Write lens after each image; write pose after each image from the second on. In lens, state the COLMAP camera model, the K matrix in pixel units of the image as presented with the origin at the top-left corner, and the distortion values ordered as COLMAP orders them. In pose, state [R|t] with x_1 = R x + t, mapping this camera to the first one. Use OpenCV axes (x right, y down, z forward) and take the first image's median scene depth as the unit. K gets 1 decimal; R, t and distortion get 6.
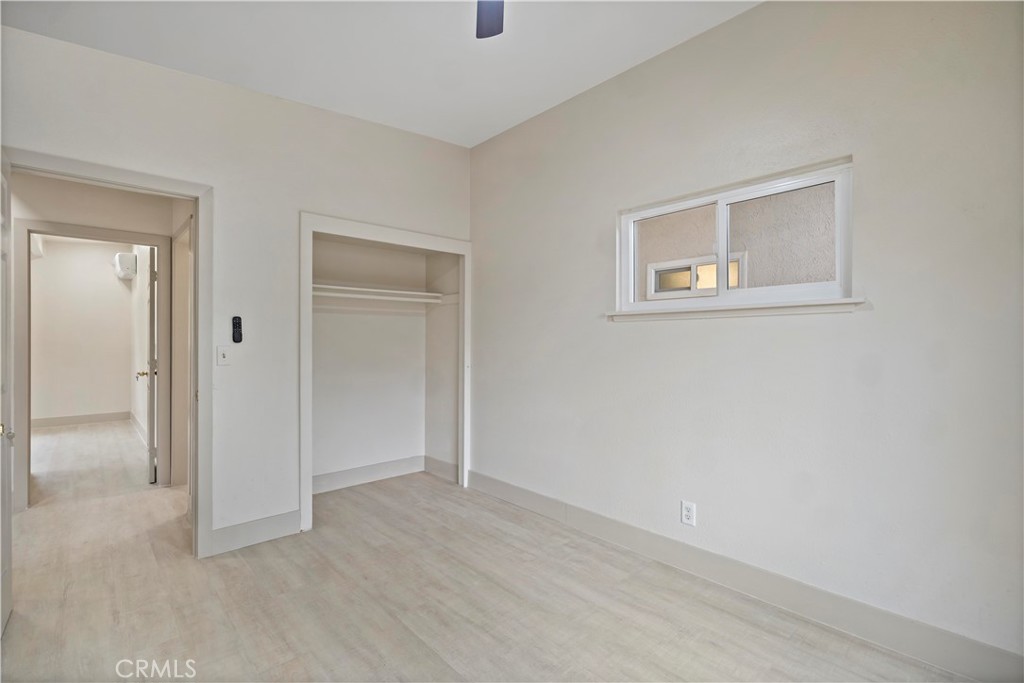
lens RADIAL K [[466.5, 0, 509.2], [0, 466.5, 337.6], [0, 0, 1]] dist [0.000779, -0.000663]
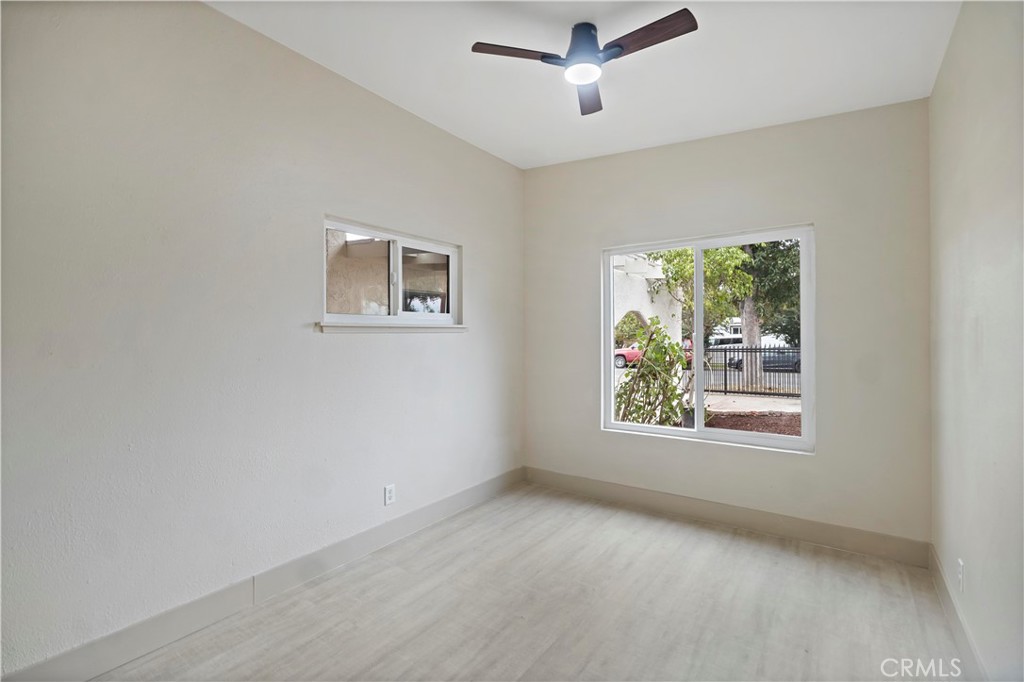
lens RADIAL K [[466.5, 0, 509.5], [0, 466.5, 340.3], [0, 0, 1]] dist [0.000779, -0.000663]
pose [[-0.211970, 0.001482, 0.977275, -0.852814], [0.007764, 0.999970, 0.000167, -0.018255], [-0.977245, 0.007623, -0.211975, 0.947116]]
